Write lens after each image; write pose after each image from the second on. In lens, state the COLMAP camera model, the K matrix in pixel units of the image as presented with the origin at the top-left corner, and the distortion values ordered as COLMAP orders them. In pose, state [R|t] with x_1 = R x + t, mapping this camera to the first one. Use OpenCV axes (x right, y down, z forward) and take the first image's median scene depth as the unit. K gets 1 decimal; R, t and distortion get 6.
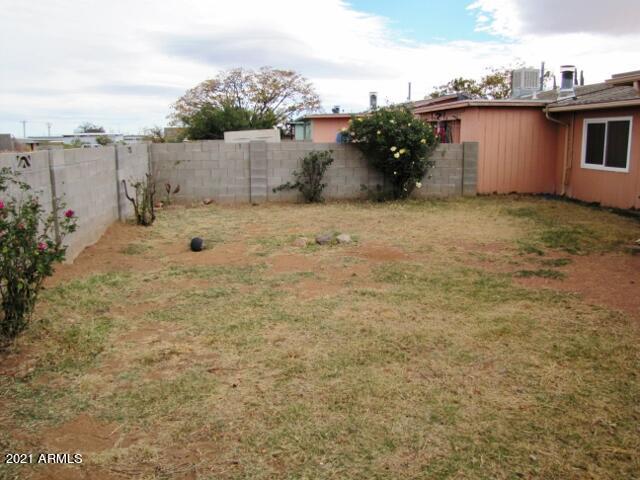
lens RADIAL K [[539.6, 0, 320.0], [0, 539.6, 240.0], [0, 0, 1]] dist [-0.119791, 0.010652]
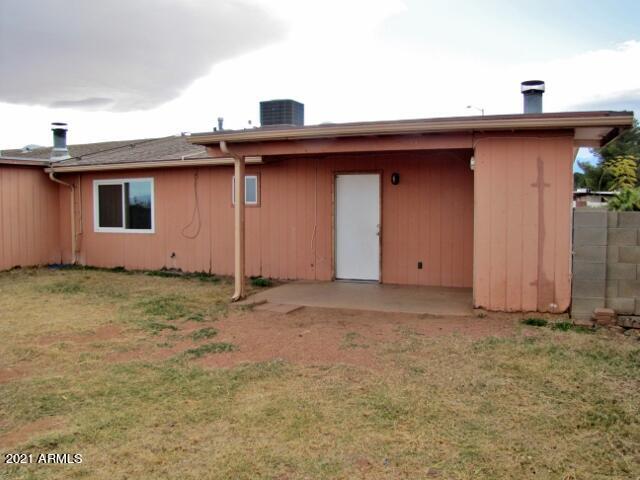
lens RADIAL K [[539.6, 0, 320.0], [0, 539.6, 240.0], [0, 0, 1]] dist [-0.119791, 0.010652]
pose [[0.478017, -0.048476, 0.877012, -0.135703], [0.162666, 0.986090, -0.034157, -0.028185], [-0.863156, 0.158988, 0.479253, 0.211343]]
